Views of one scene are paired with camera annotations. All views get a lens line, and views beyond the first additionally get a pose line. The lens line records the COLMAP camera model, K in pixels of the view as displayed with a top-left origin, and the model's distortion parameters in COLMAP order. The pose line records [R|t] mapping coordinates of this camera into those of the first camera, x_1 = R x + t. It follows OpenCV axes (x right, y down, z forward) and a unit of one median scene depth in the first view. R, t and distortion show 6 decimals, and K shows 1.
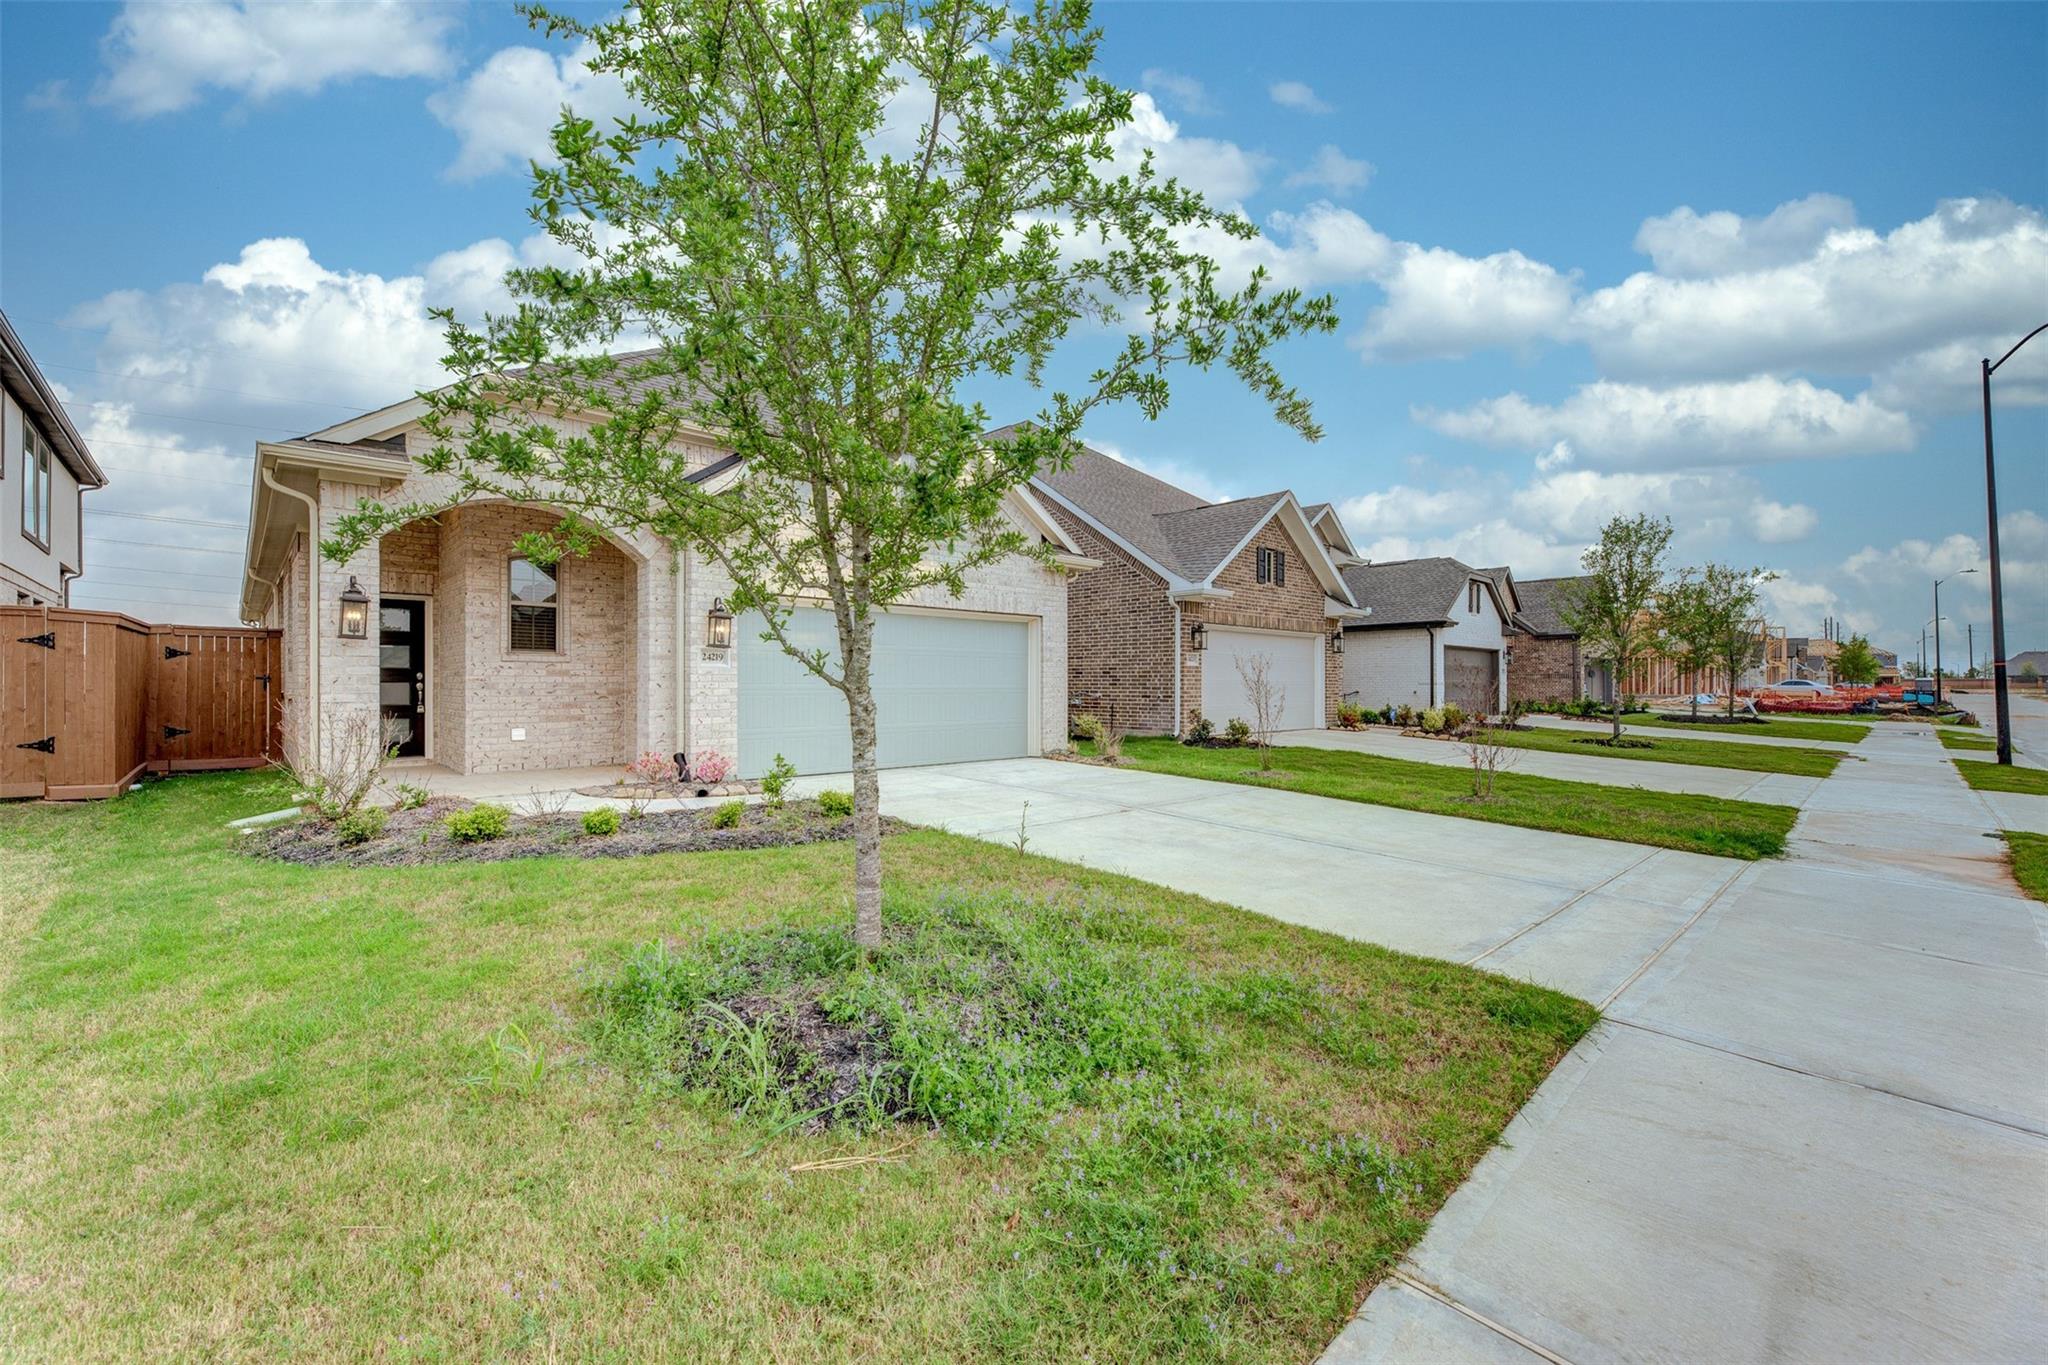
lens RADIAL K [[838.2, 0, 1028.0], [0, 838.2, 677.7], [0, 0, 1]] dist [-0.005254, 0.001182]
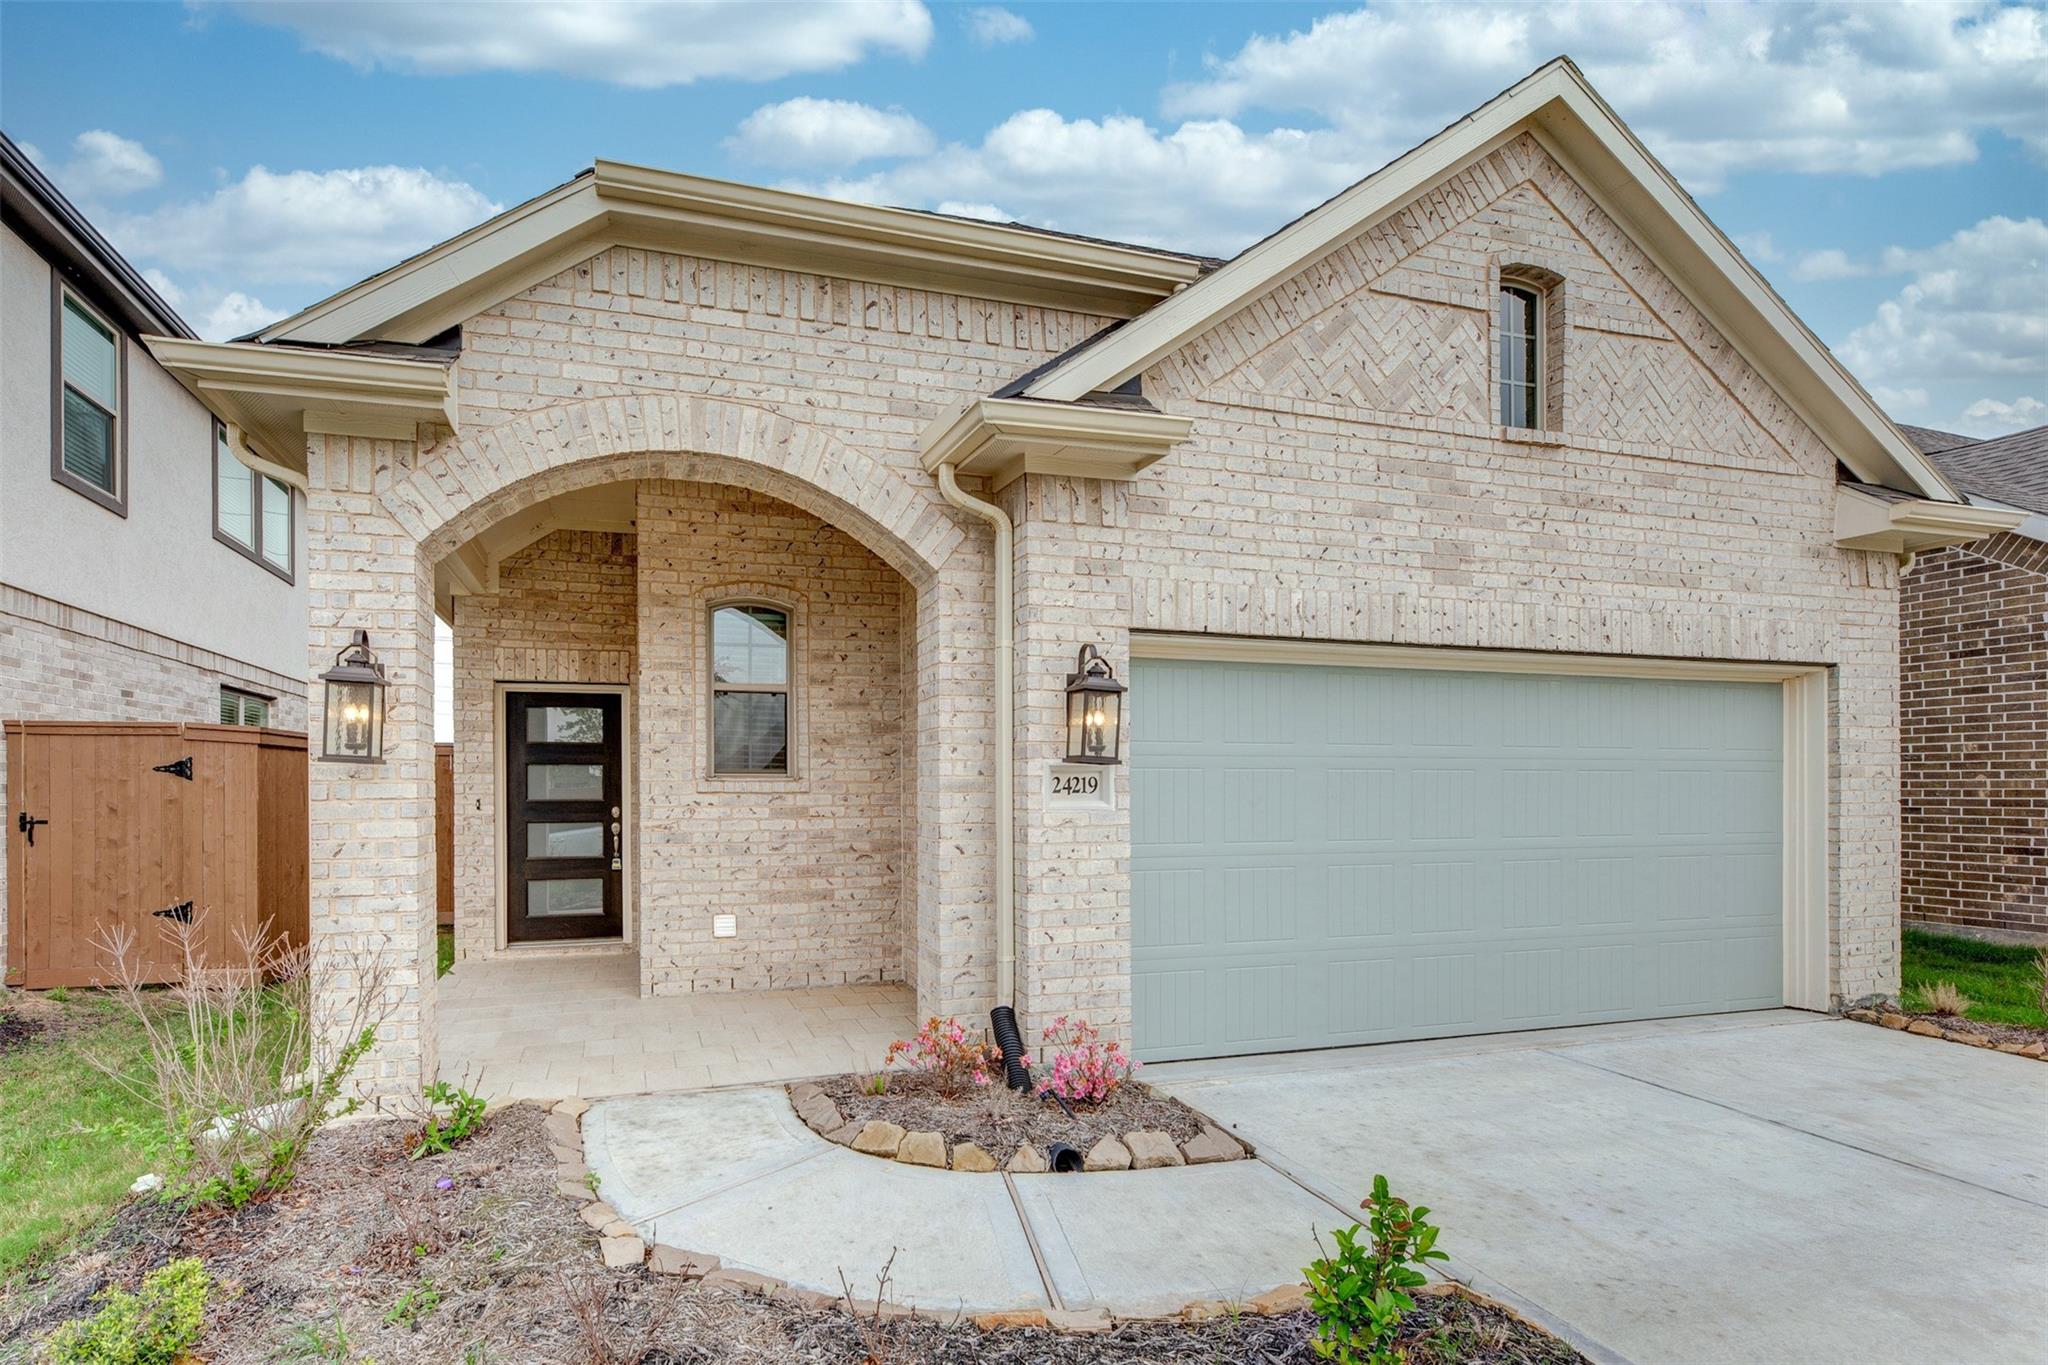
lens RADIAL K [[929.9, 0, 874.5], [0, 929.9, 774.5], [0, 0, 1]] dist [-0.000529, -0.000091]
pose [[0.873118, -0.008462, -0.487436, -0.230693], [0.005400, 0.999956, -0.007686, -0.026702], [0.487479, 0.004079, 0.873125, 0.526885]]
